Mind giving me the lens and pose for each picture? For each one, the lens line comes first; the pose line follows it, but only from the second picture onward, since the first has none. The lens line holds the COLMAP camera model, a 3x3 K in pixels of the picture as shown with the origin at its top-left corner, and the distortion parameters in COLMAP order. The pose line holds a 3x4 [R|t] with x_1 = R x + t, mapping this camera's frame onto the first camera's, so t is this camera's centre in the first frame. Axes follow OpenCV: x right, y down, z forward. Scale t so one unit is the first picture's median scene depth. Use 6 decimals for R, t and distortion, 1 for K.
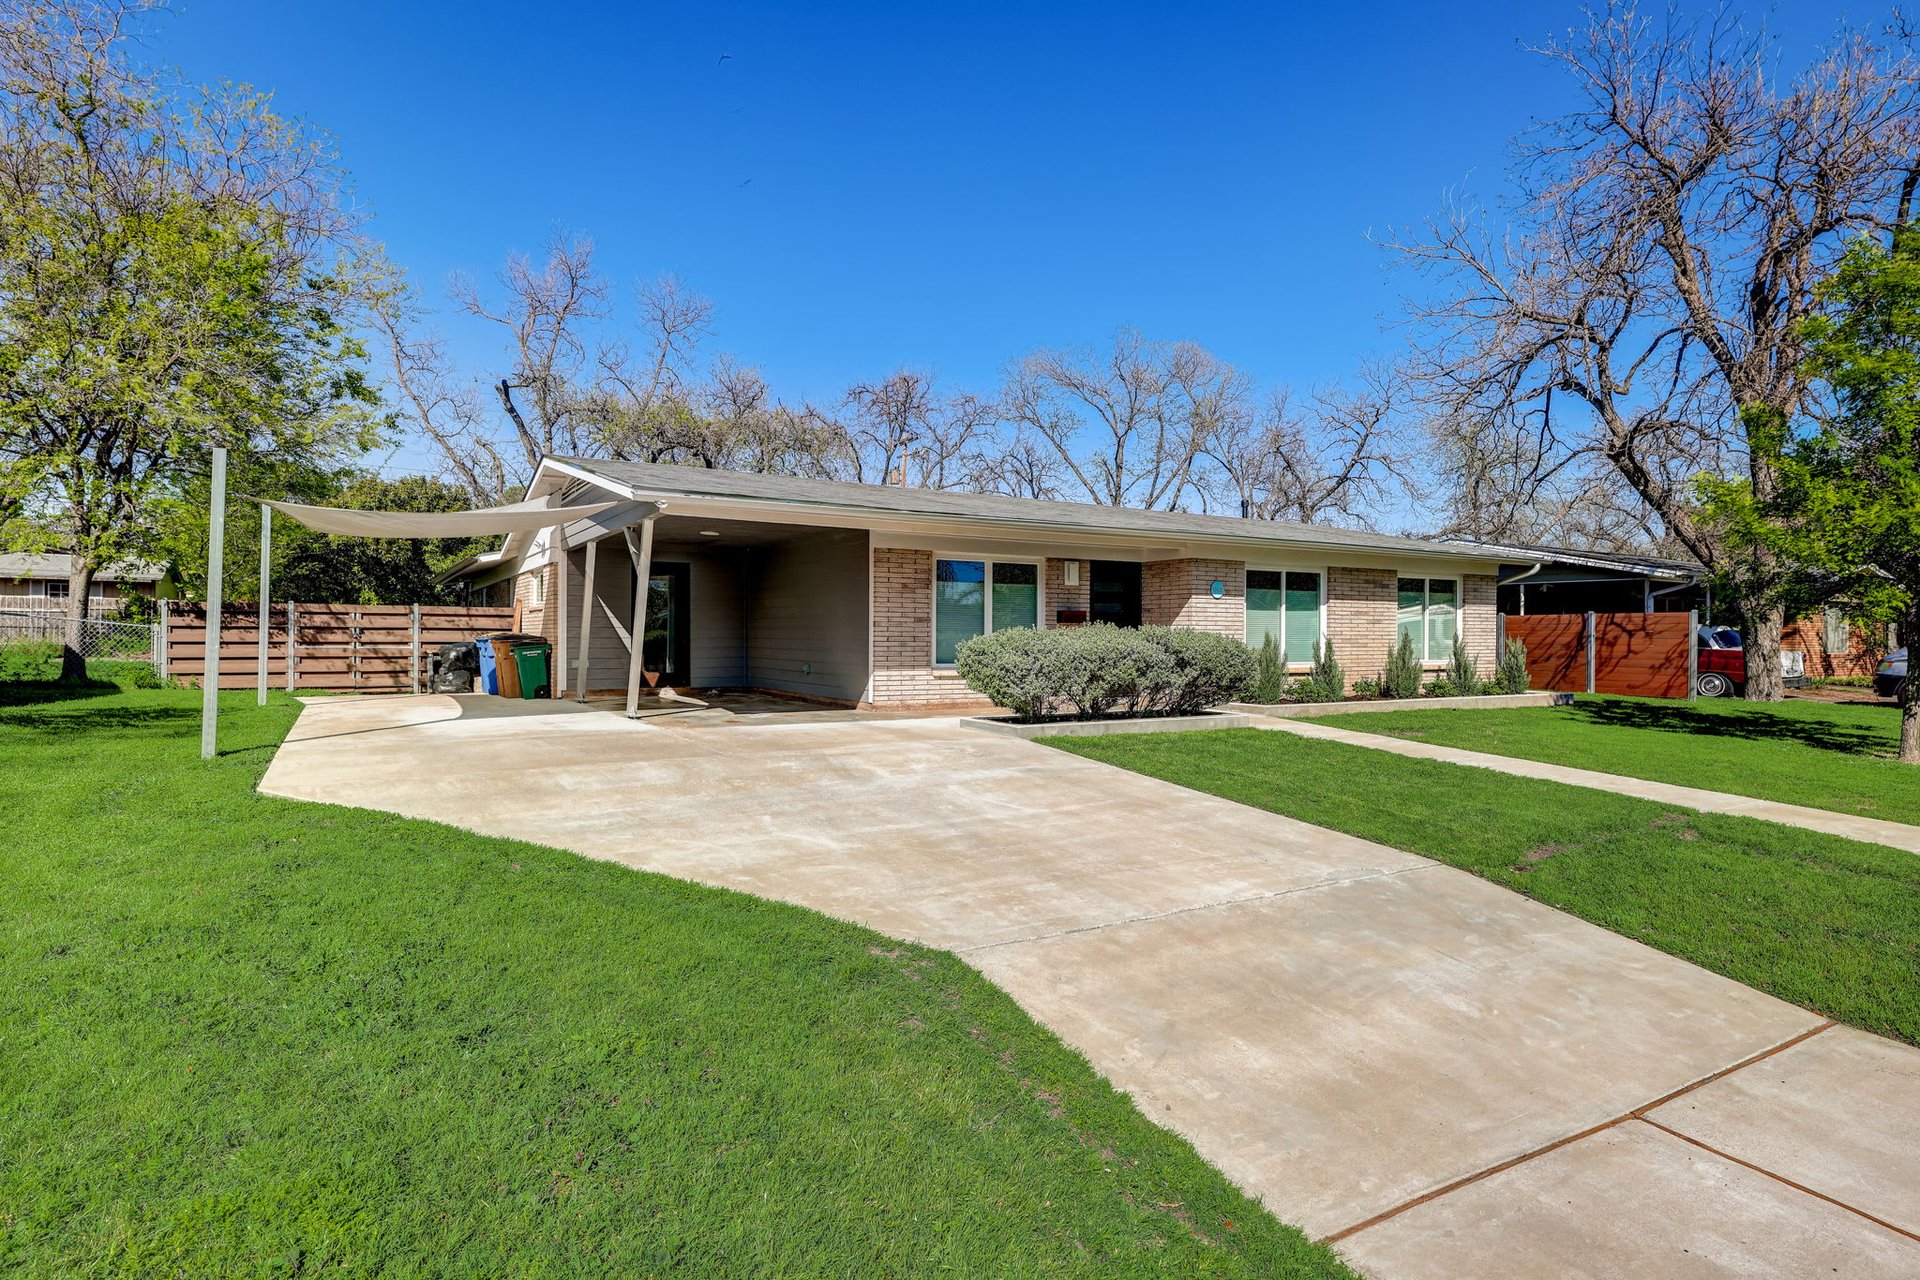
lens RADIAL K [[988.9, 0, 960.0], [0, 988.9, 640.0], [0, 0, 1]] dist [0.001162, 0.000249]
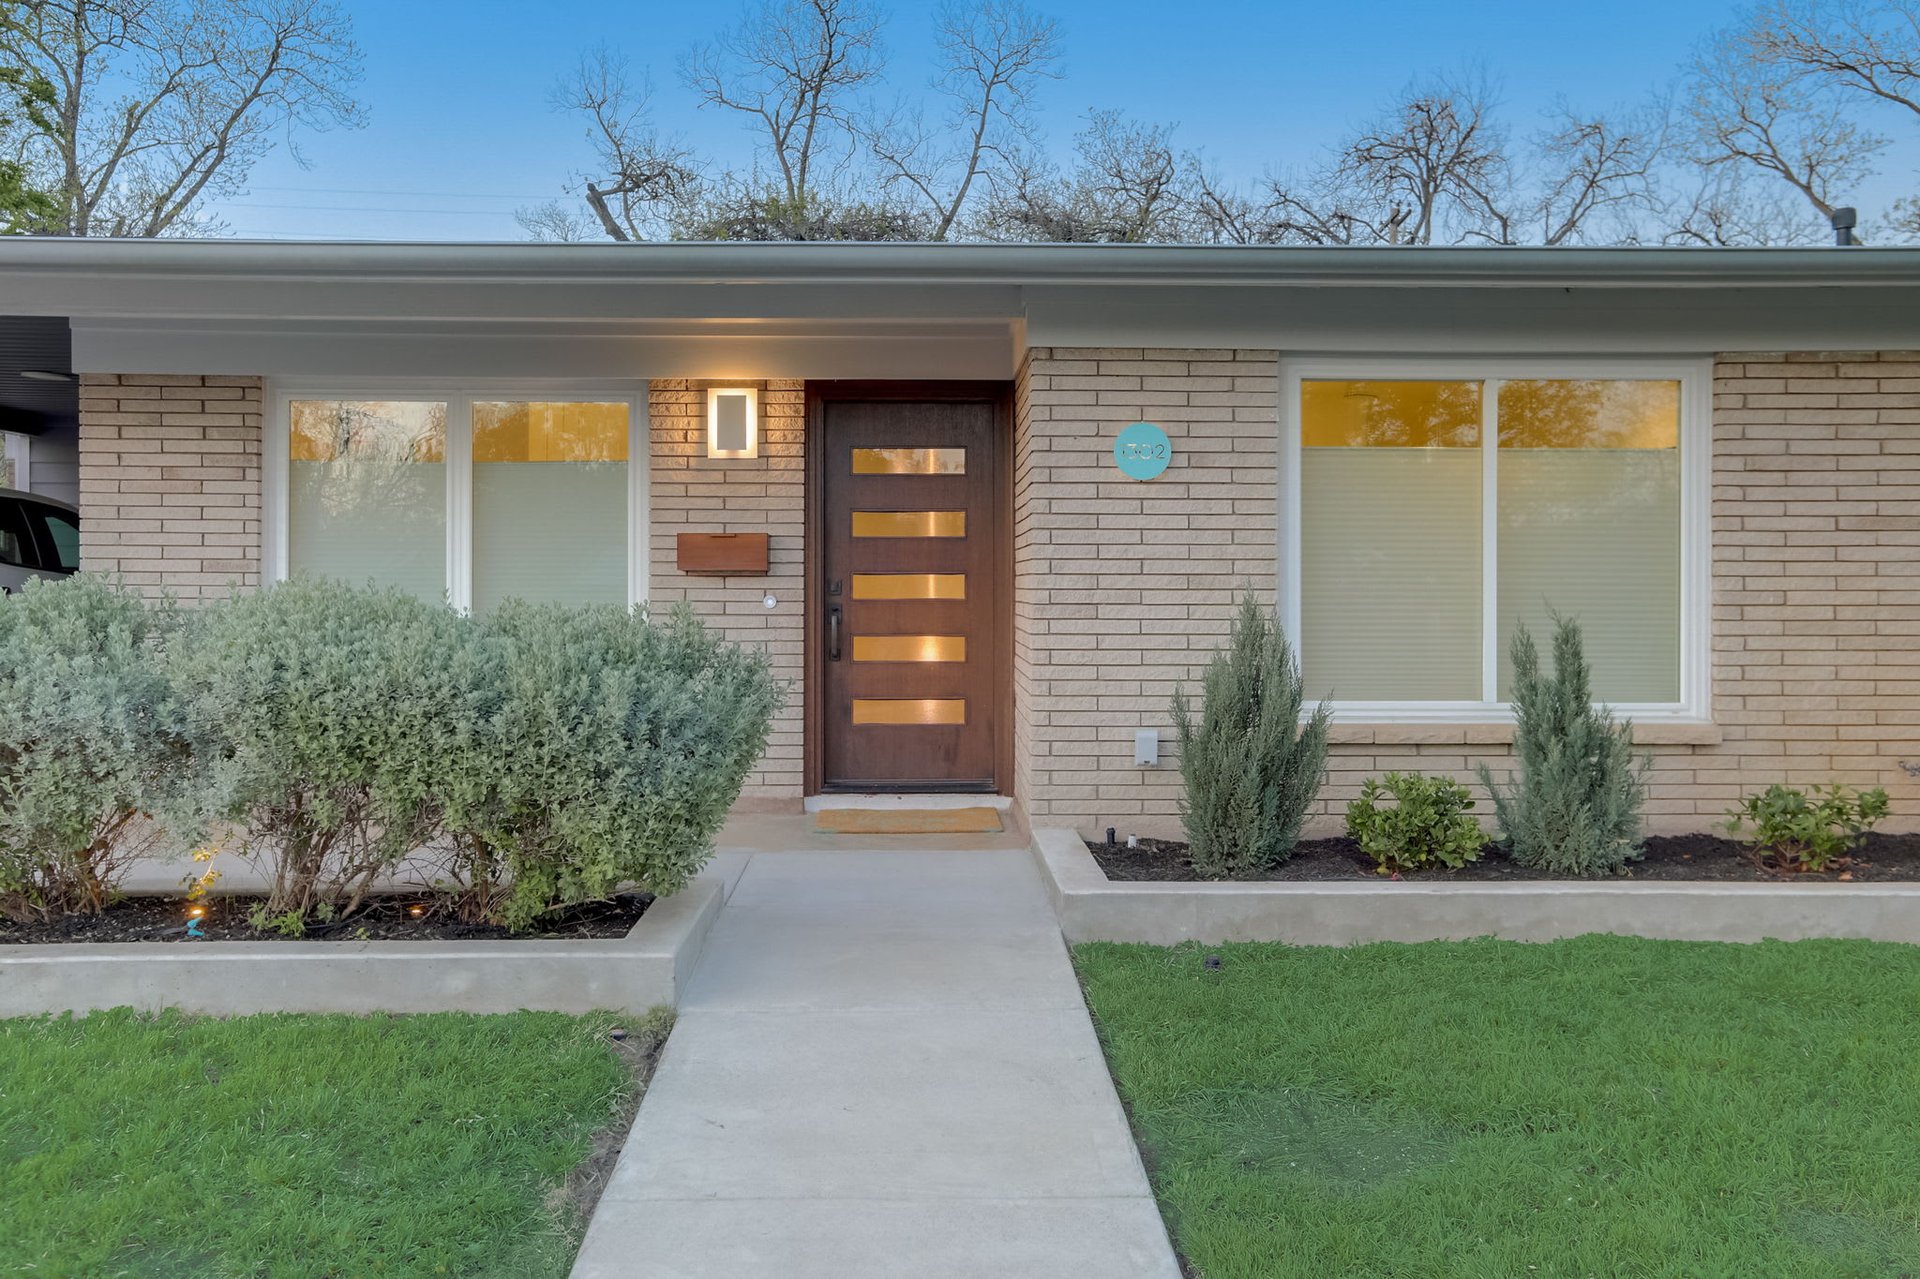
lens RADIAL K [[1537.7, 0, 952.3], [0, 1537.7, 581.8], [0, 0, 1]] dist [0.048054, 0.004688]
pose [[0.873965, -0.004319, -0.485969, 0.391593], [-0.001885, 0.999923, -0.012278, -0.006194], [0.485985, 0.011646, 0.873890, 0.519573]]
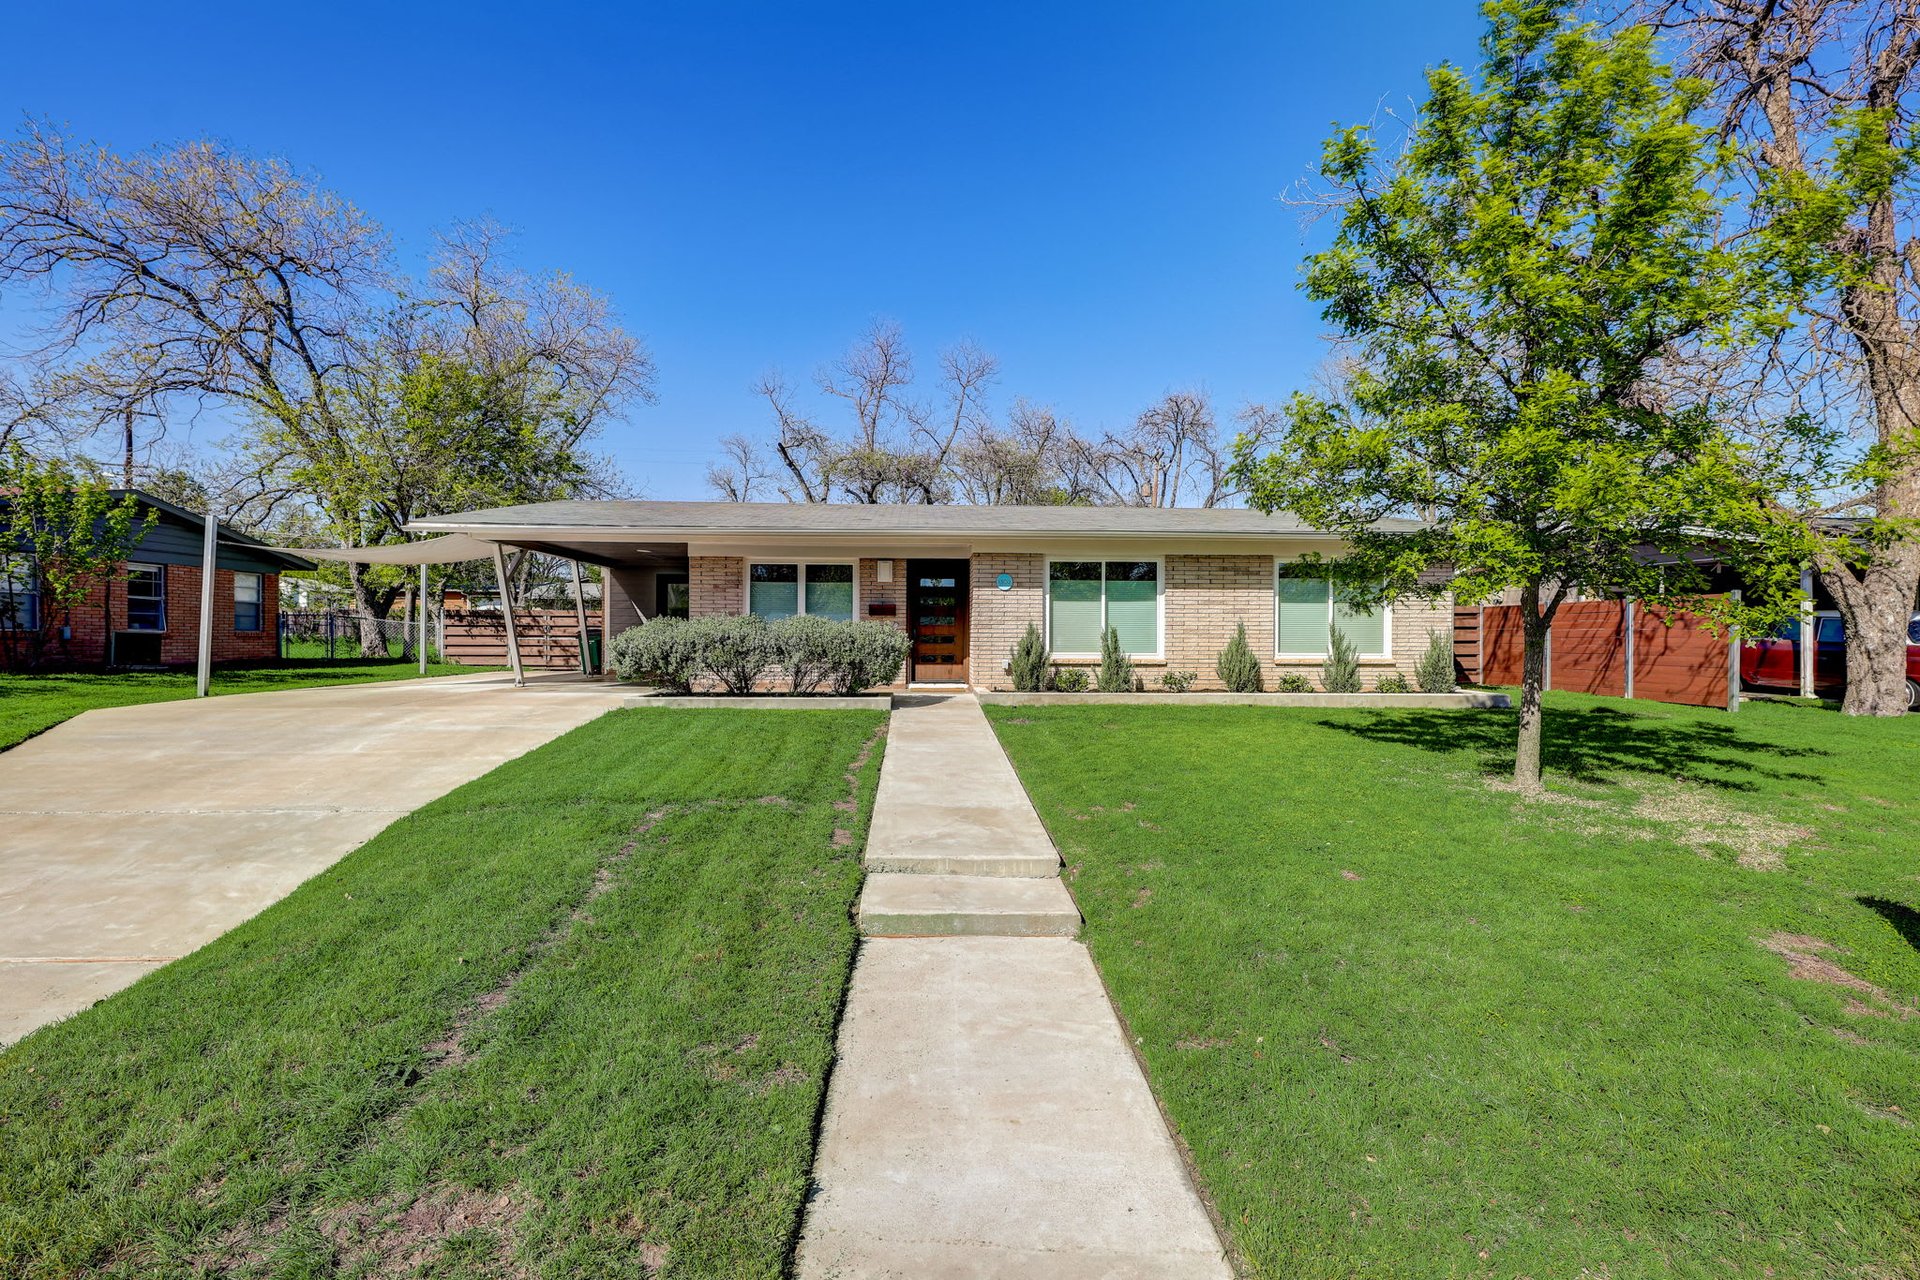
lens RADIAL K [[868.6, 0, 960.0], [0, 868.6, 640.0], [0, 0, 1]] dist [-0.000943, -0.000117]
pose [[0.882861, 0.001239, -0.469632, 0.584842], [-0.003279, 0.999988, -0.003525, 0.012106], [0.469623, 0.004652, 0.882855, 0.156603]]
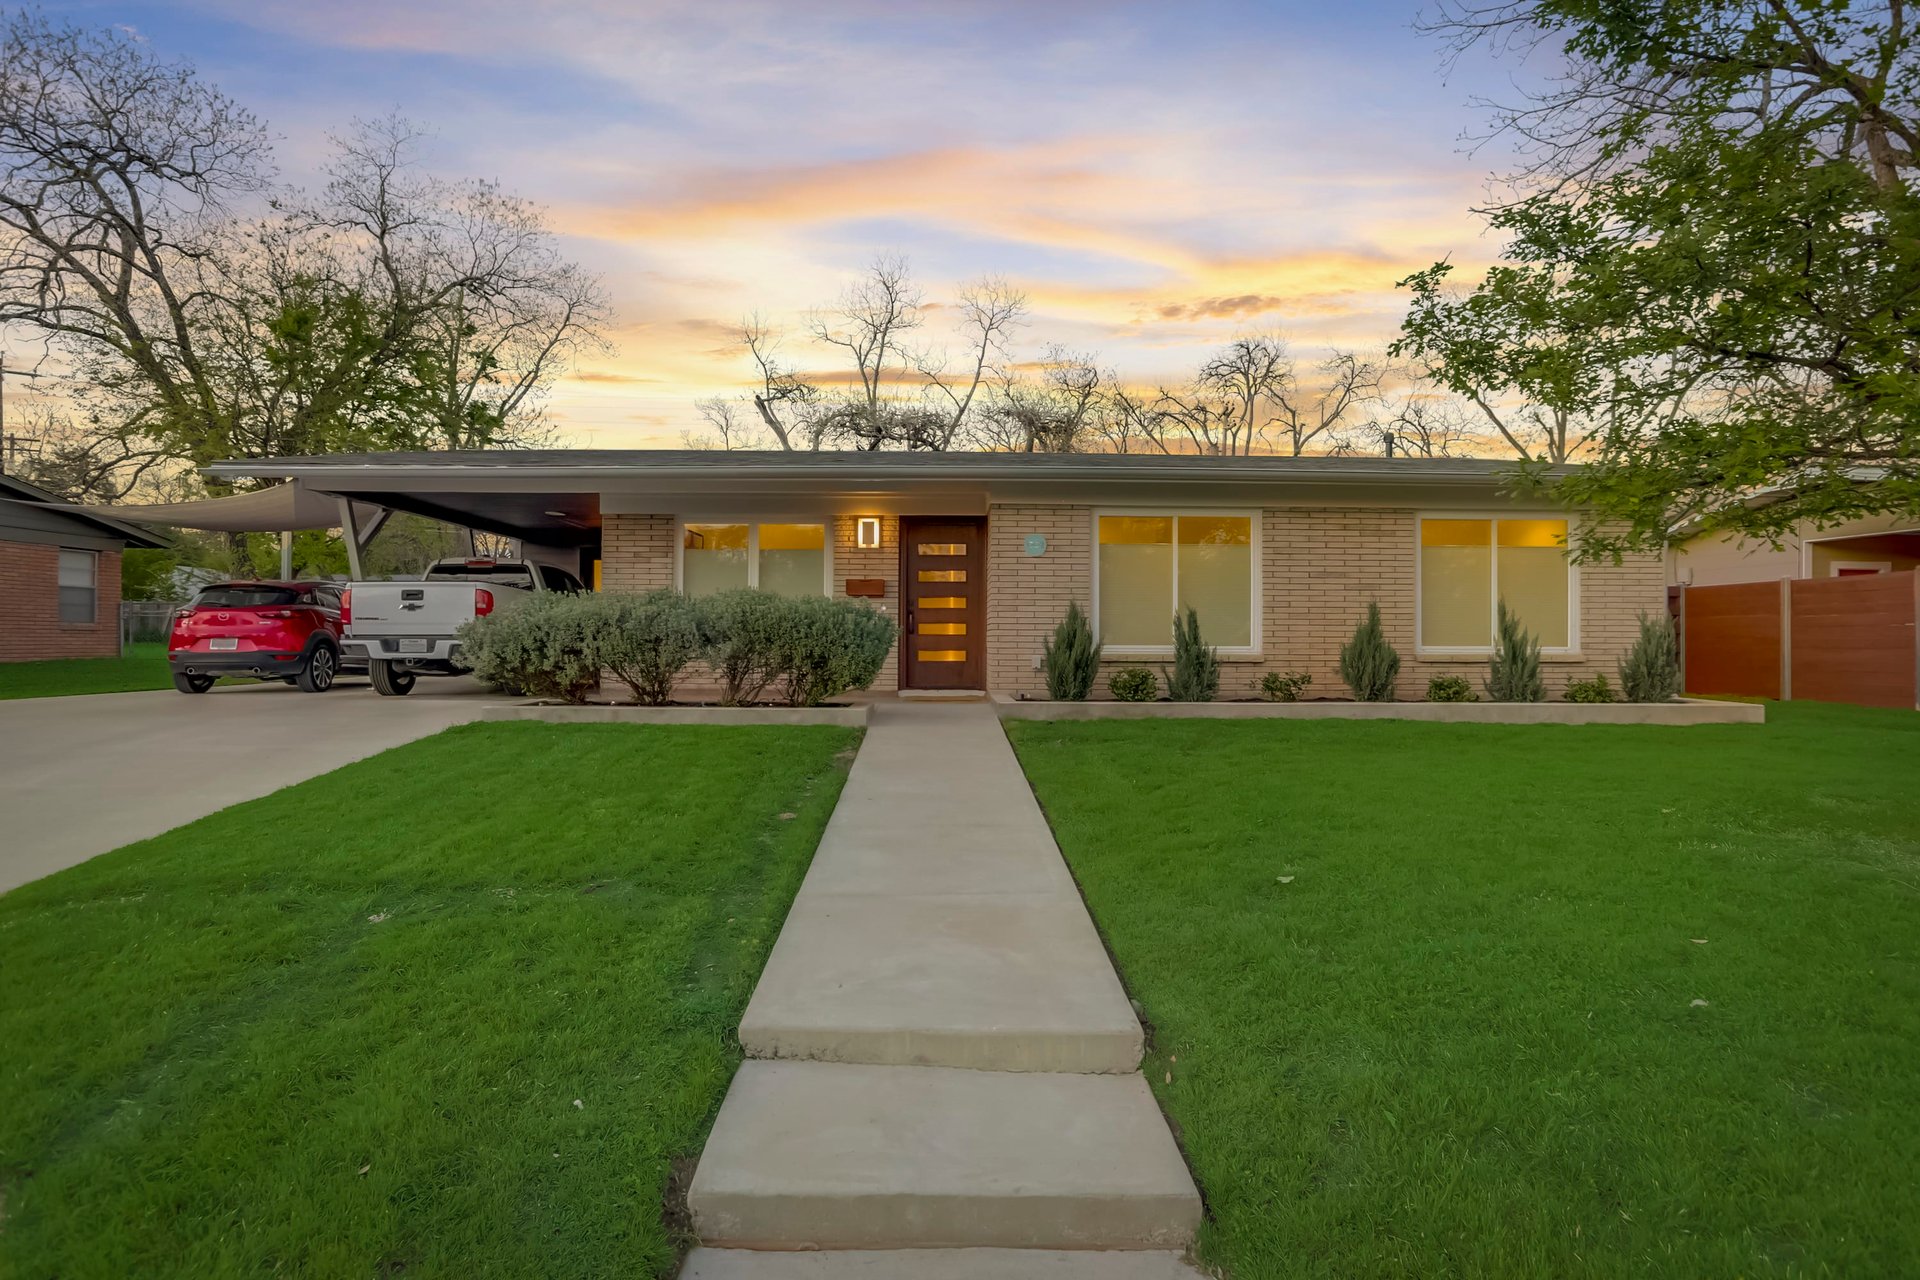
lens RADIAL K [[1018.9, 0, 960.0], [0, 1018.9, 640.0], [0, 0, 1]] dist [-0.028597, 0.000169]
pose [[0.871179, -0.000550, -0.490966, 0.526831], [-0.004024, 0.999958, -0.008261, 0.023347], [0.490950, 0.009172, 0.871140, 0.284415]]
